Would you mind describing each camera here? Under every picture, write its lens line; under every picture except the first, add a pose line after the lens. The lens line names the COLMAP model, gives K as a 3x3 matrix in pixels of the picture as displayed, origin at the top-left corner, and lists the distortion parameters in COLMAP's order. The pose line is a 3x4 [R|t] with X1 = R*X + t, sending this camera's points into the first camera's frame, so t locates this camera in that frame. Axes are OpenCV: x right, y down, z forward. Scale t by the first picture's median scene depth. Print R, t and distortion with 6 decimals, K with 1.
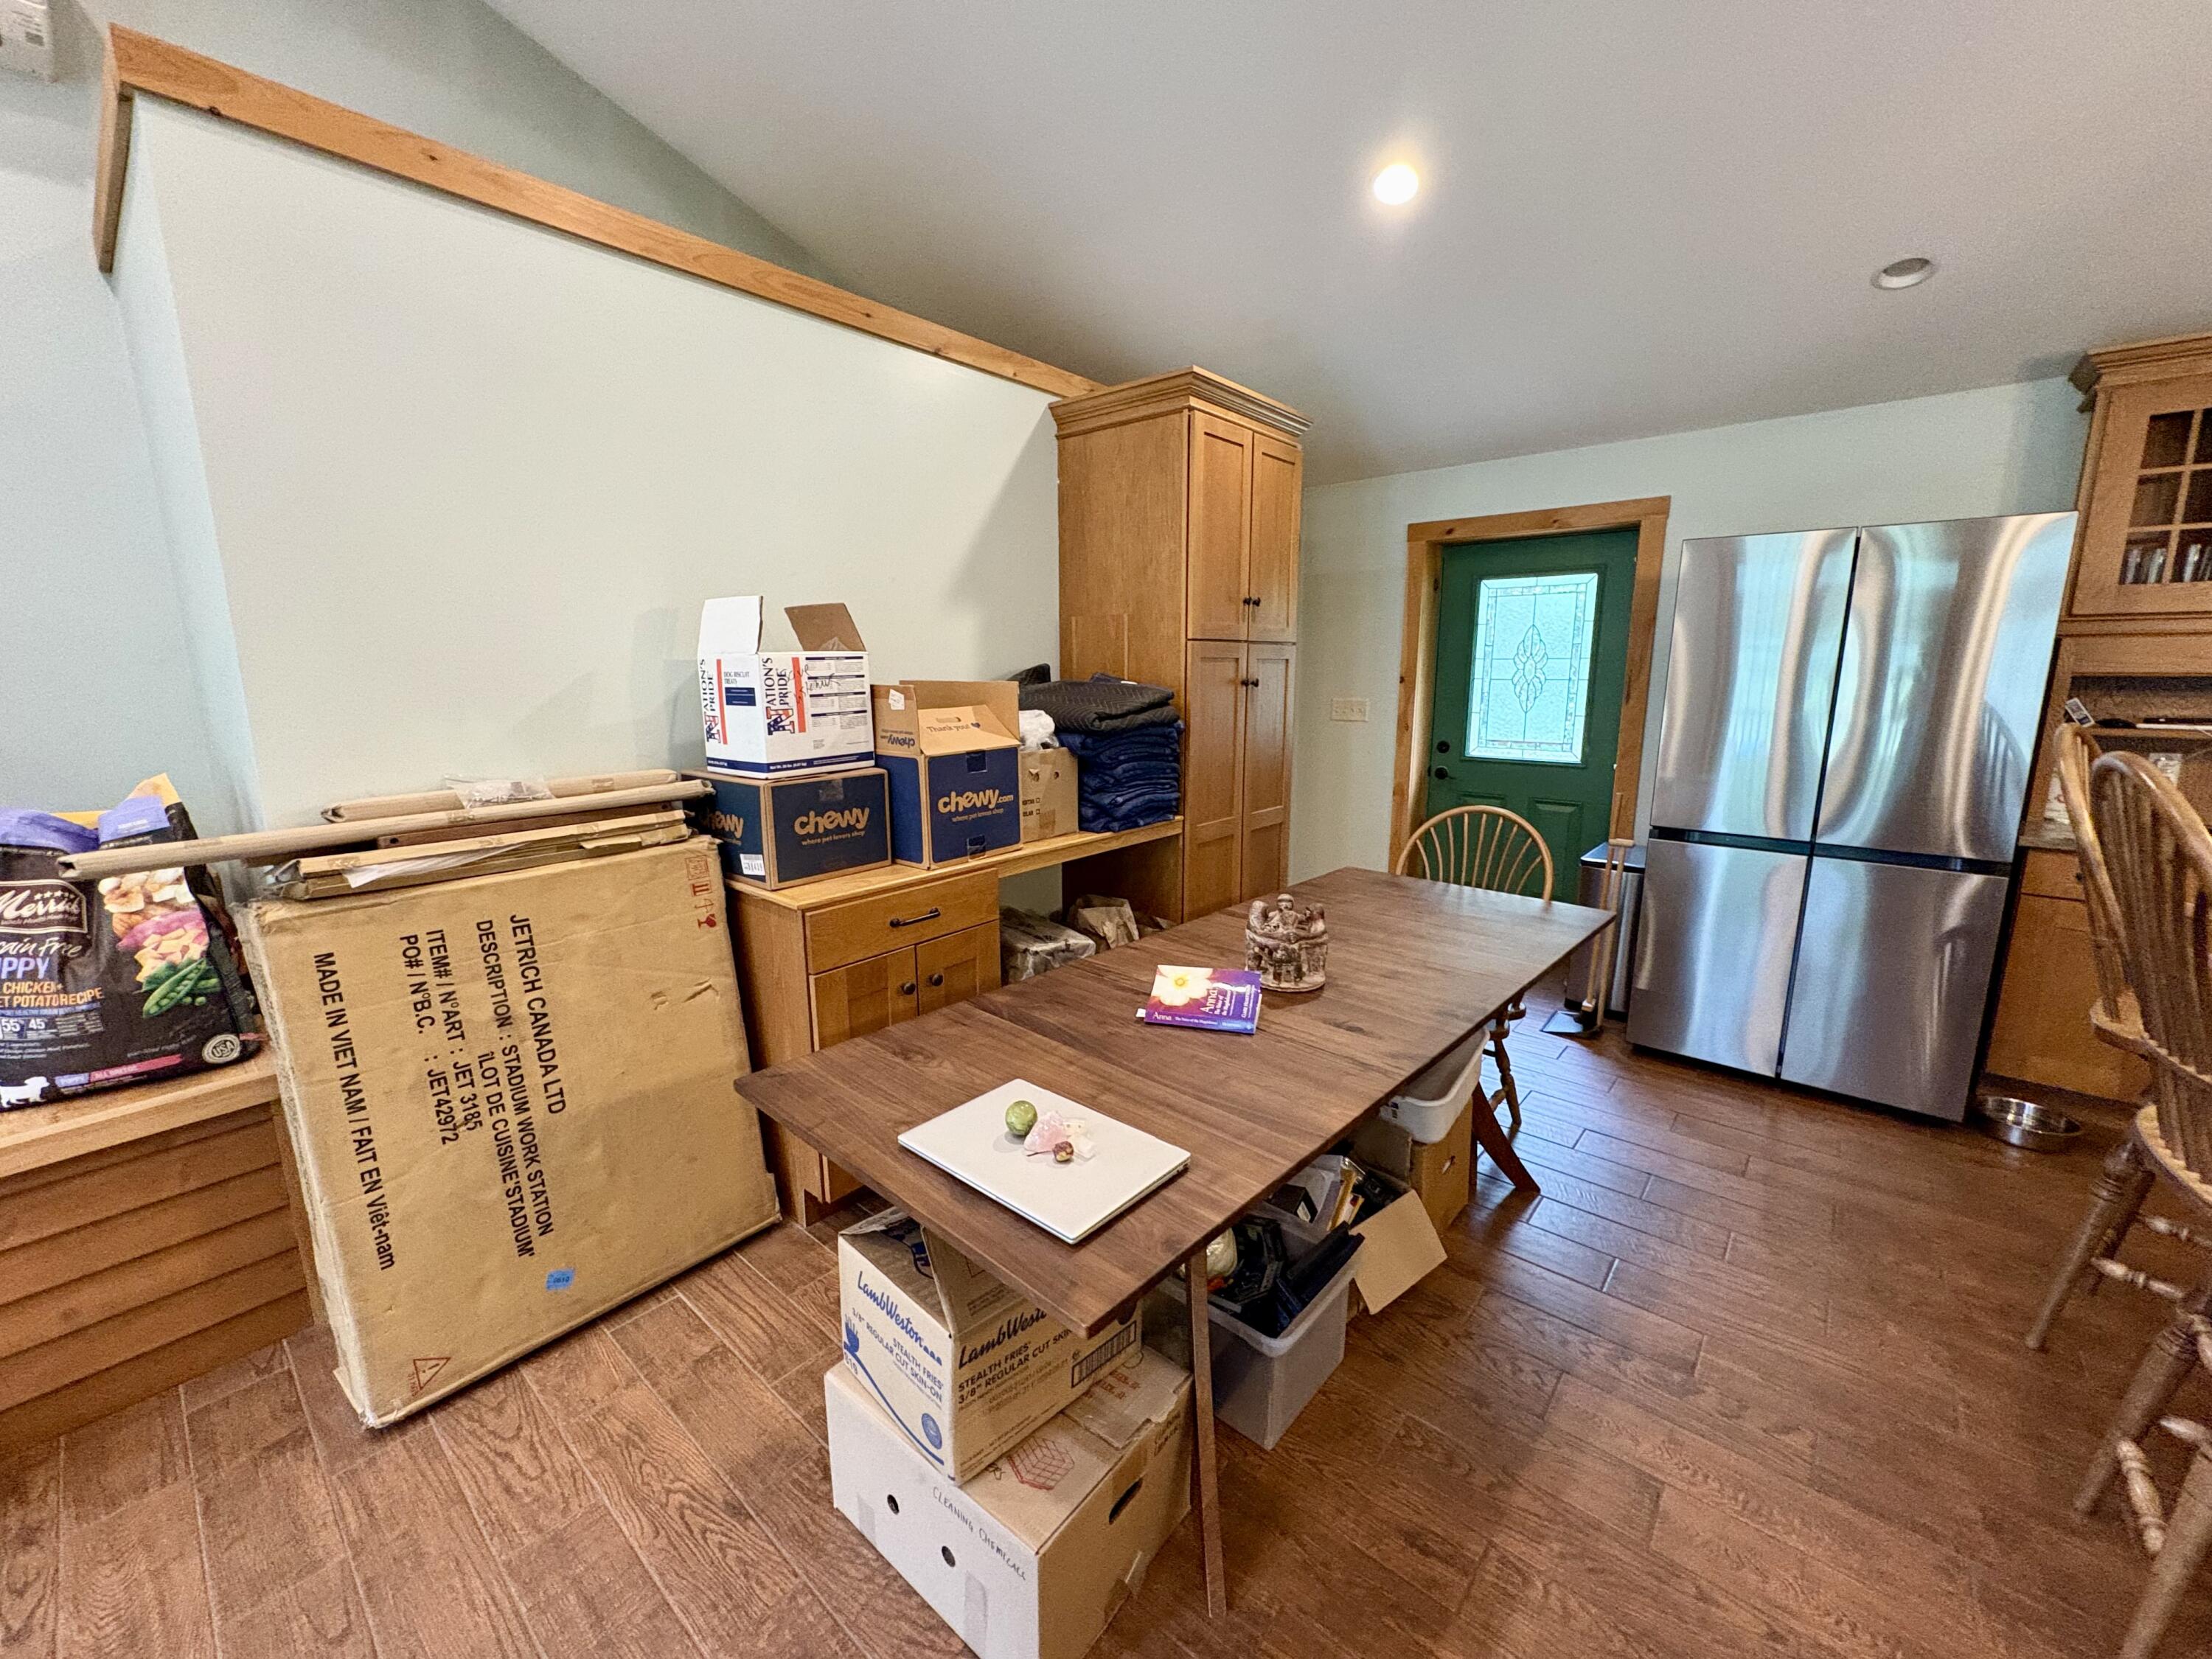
lens RADIAL K [[870.9, 0, 1111.8], [0, 870.9, 825.1], [0, 0, 1]] dist [-0.000635, -0.000073]
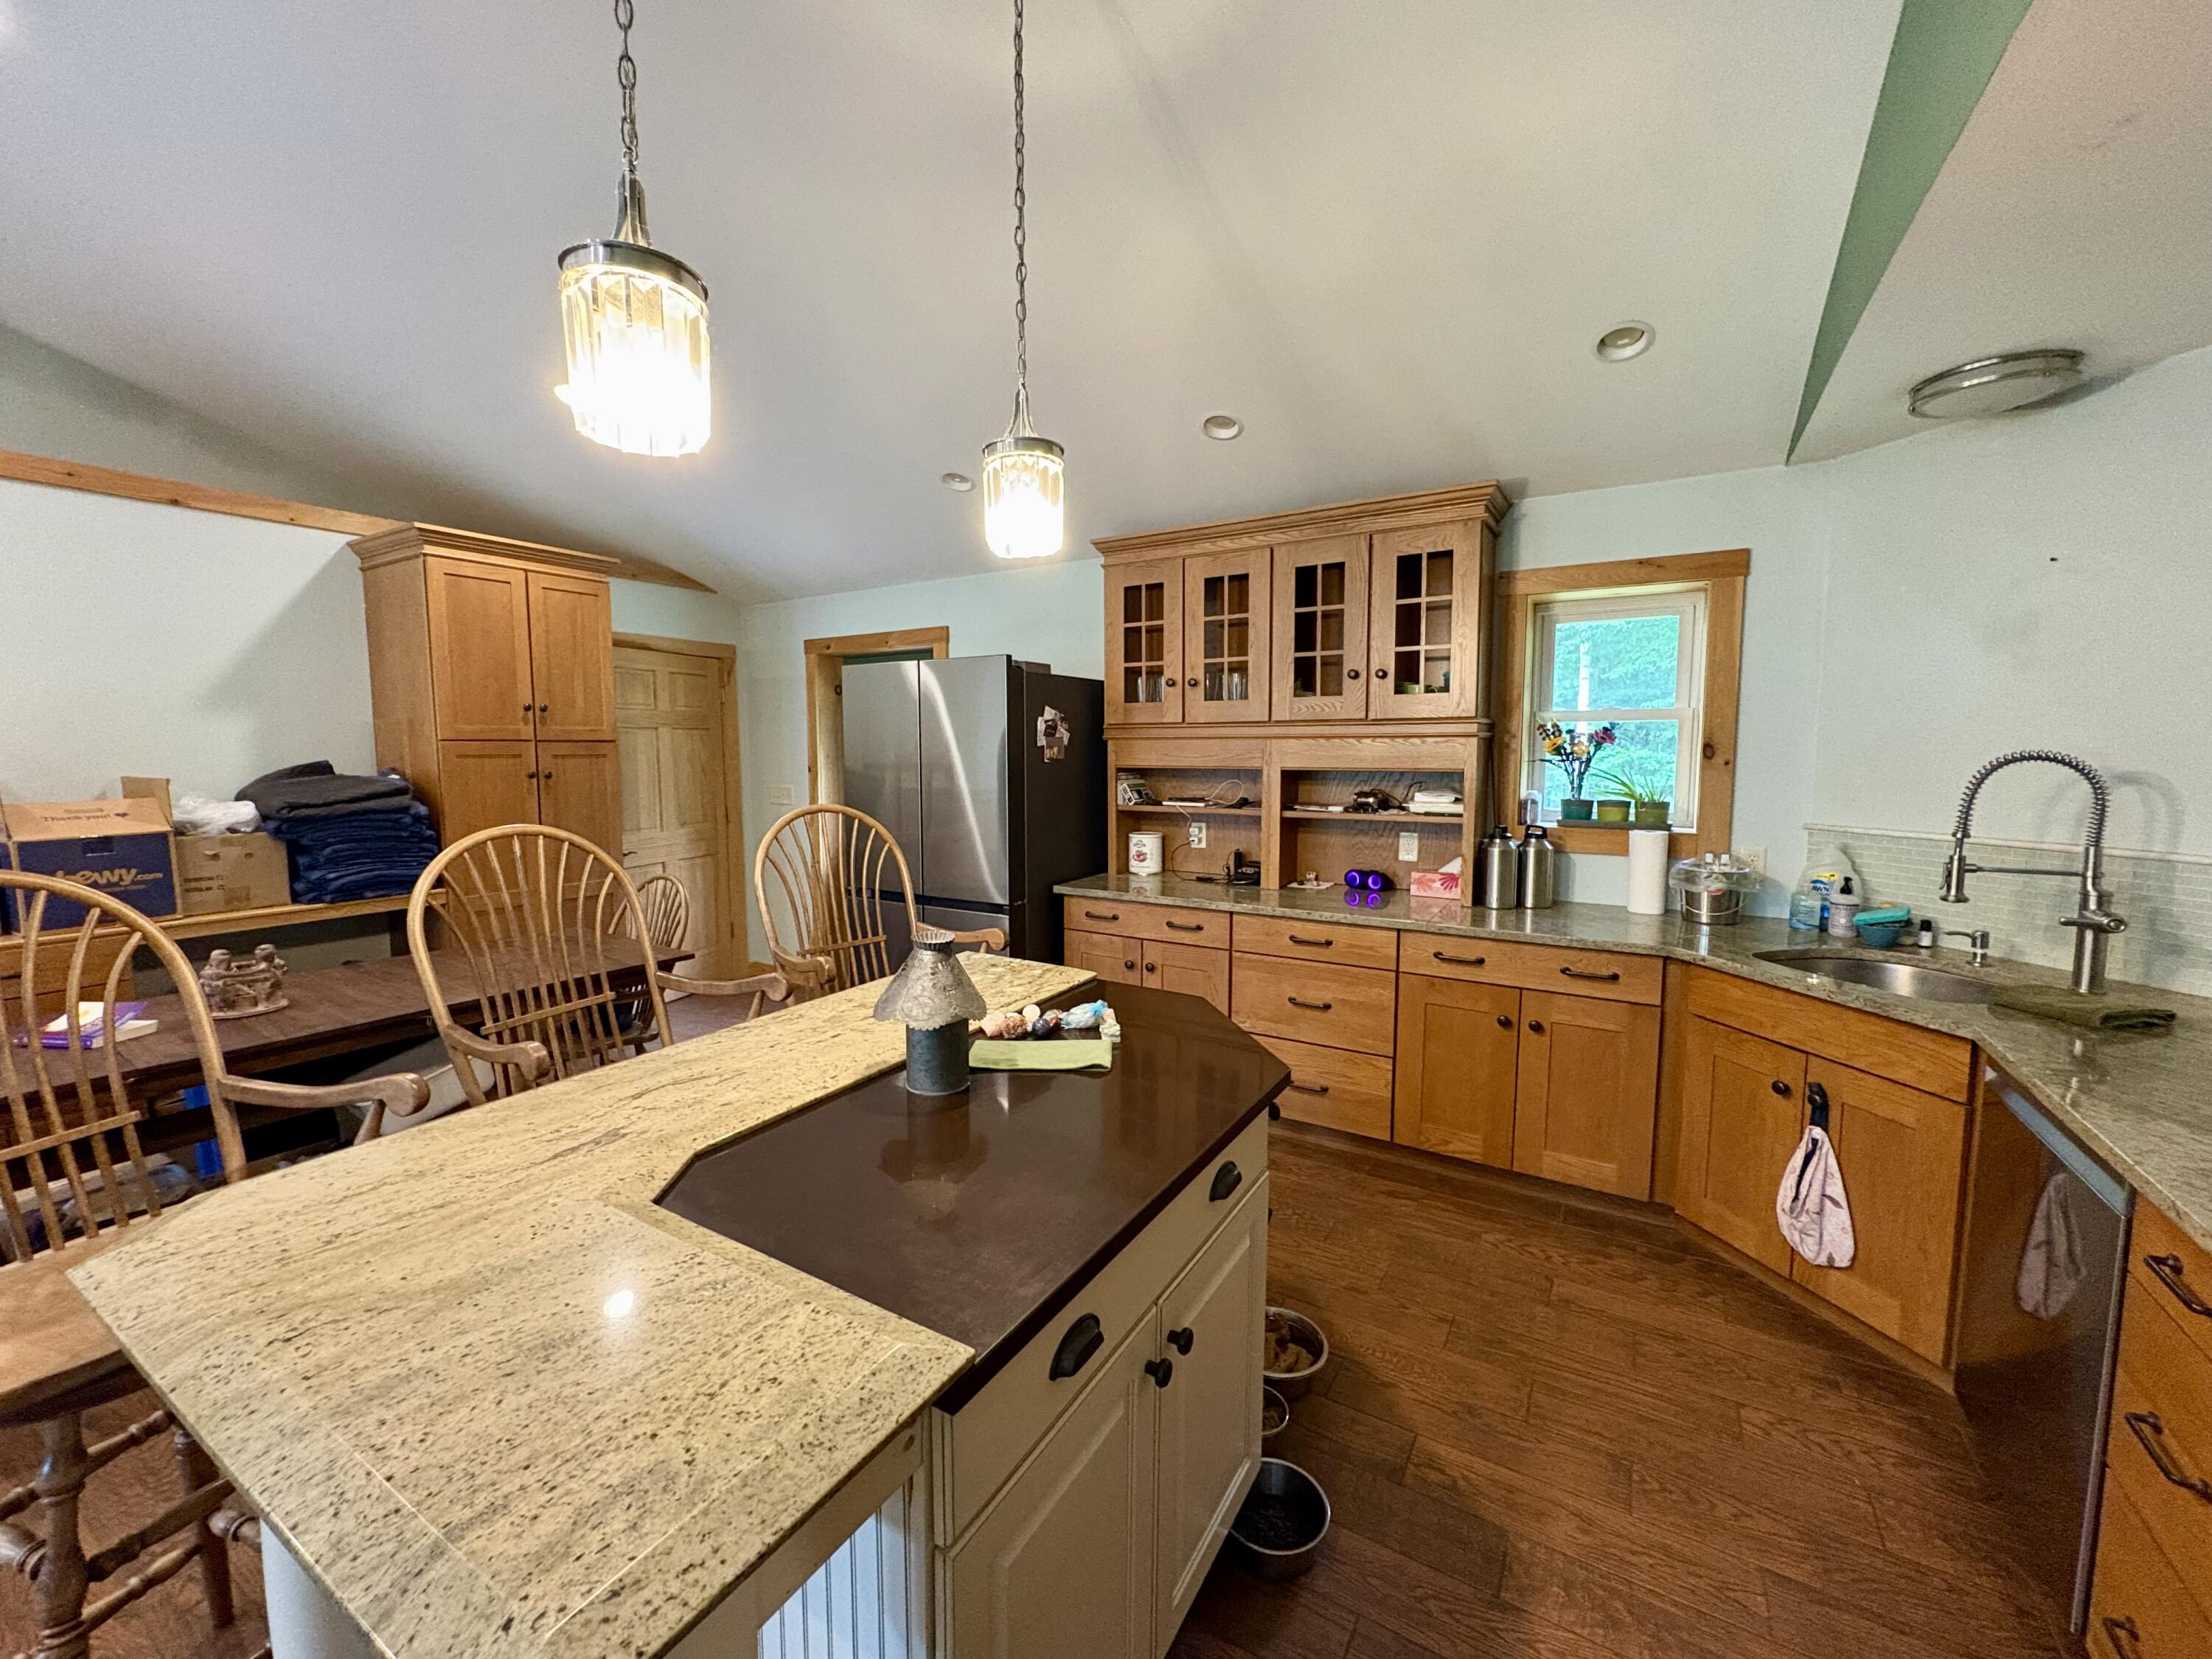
lens RADIAL K [[870.9, 0, 1113.5], [0, 870.9, 826.7], [0, 0, 1]] dist [-0.000635, -0.000073]
pose [[0.986548, -0.014844, 0.162794, 1.054749], [0.029401, 0.995741, -0.087377, 0.047377], [-0.160803, 0.090988, 0.982784, -0.405626]]
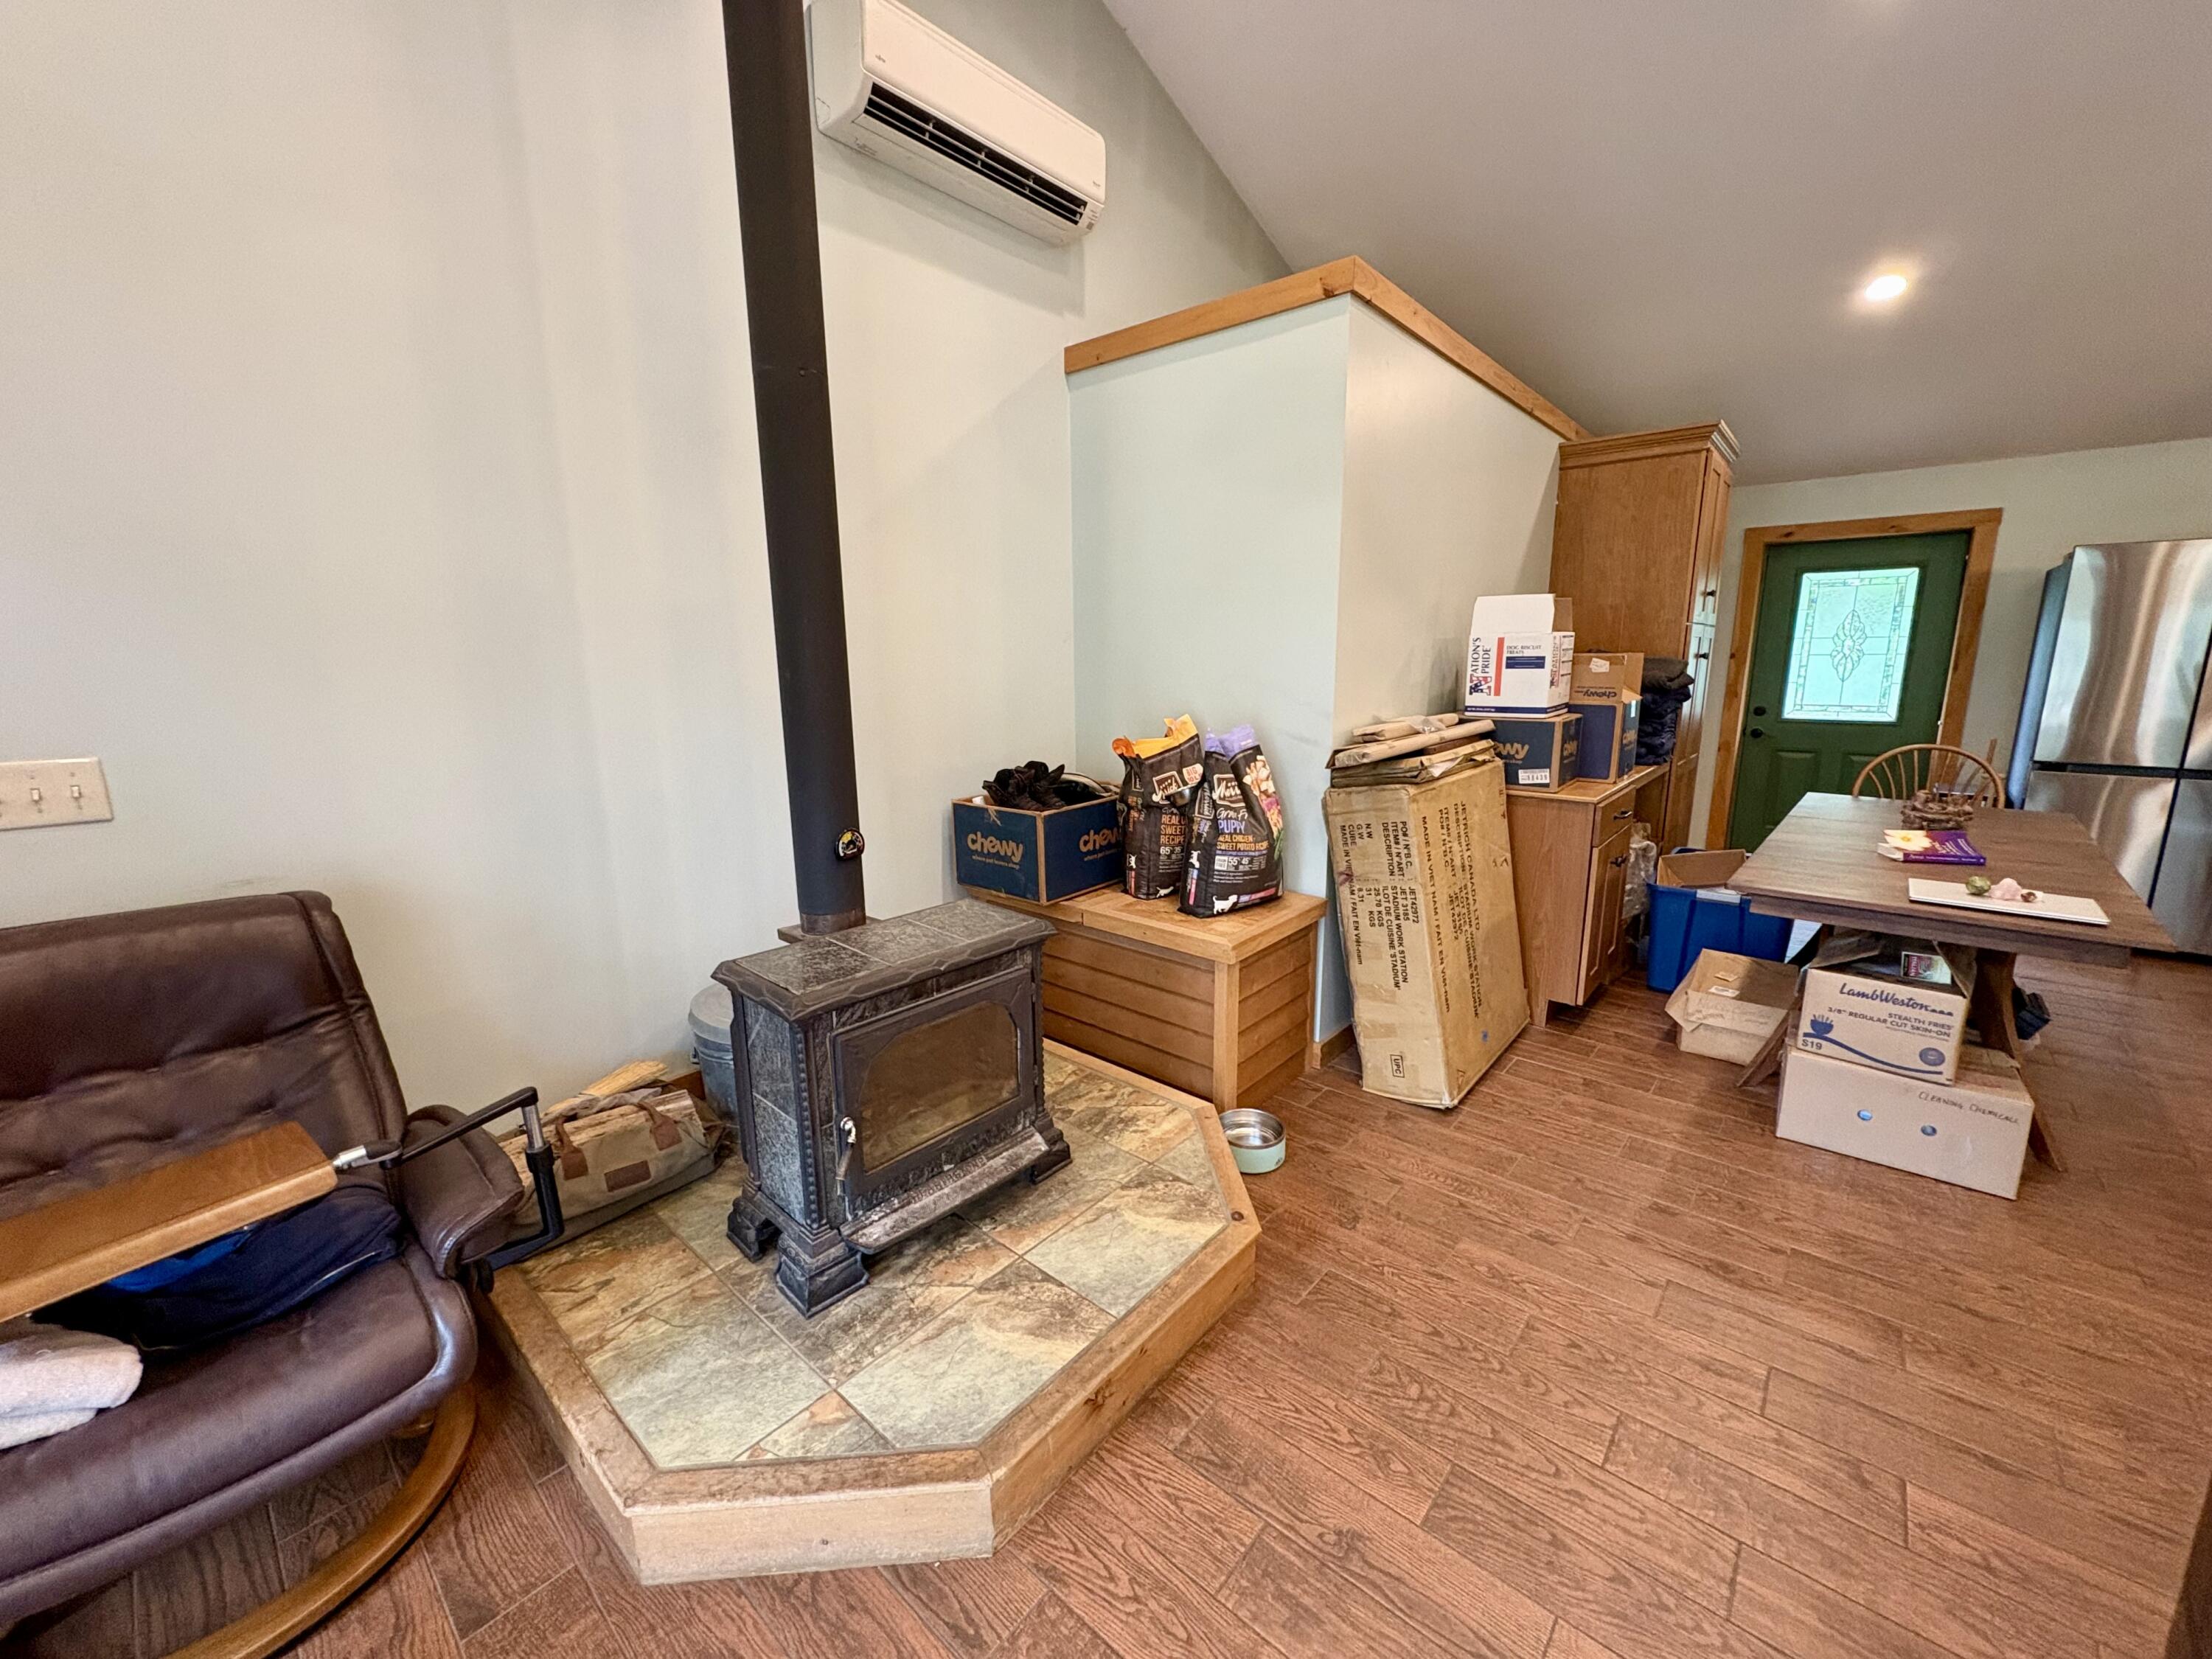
lens RADIAL K [[870.9, 0, 1104.4], [0, 870.9, 824.7], [0, 0, 1]] dist [-0.000635, -0.000073]
pose [[0.999959, -0.005809, -0.006991, -1.048634], [0.005890, 0.999915, 0.011669, 0.098311], [0.006923, -0.011710, 0.999907, -0.449063]]
